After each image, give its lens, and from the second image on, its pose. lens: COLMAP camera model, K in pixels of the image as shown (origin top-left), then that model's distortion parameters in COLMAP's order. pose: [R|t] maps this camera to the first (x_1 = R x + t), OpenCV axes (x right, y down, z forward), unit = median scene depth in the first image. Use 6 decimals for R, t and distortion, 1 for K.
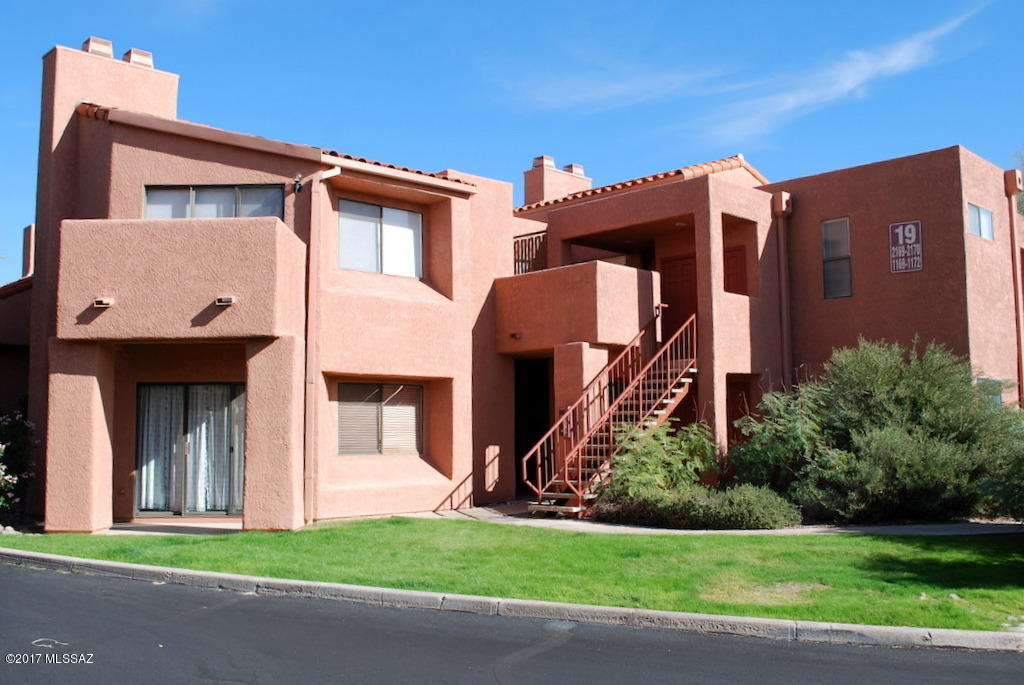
lens RADIAL K [[952.6, 0, 512.0], [0, 952.6, 342.5], [0, 0, 1]] dist [-0.058812, -0.005800]
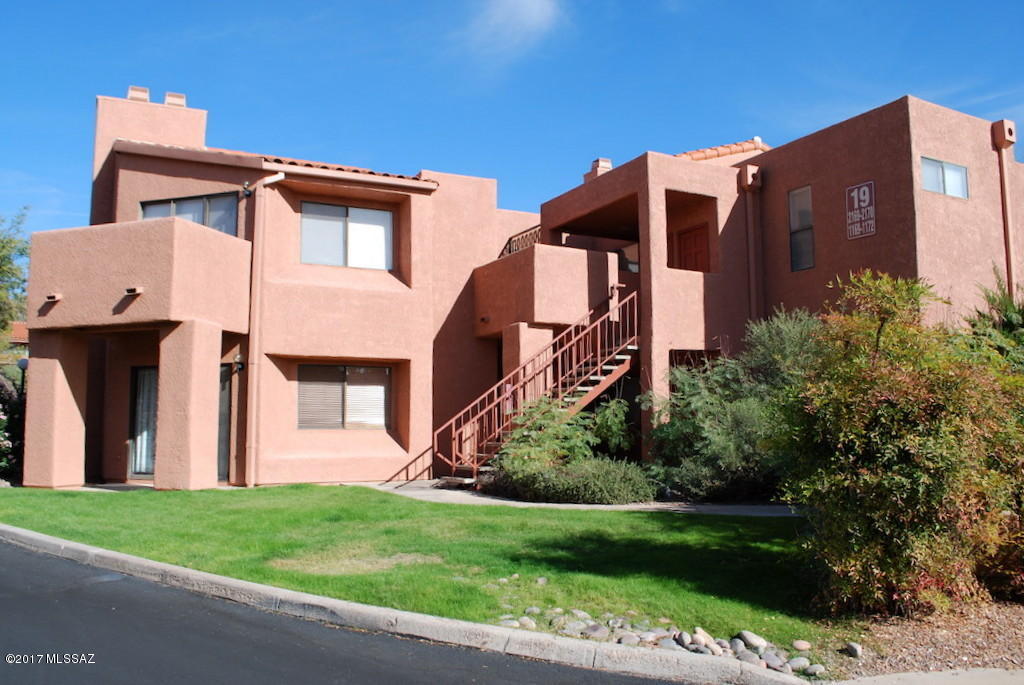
lens RADIAL K [[822.8, 0, 523.3], [0, 822.8, 345.7], [0, 0, 1]] dist [-0.079092, 0.007973]
pose [[0.960251, -0.024485, -0.278061, 0.326042], [0.023865, 0.999699, -0.005612, 0.030137], [0.278114, -0.001247, 0.960547, 0.137132]]
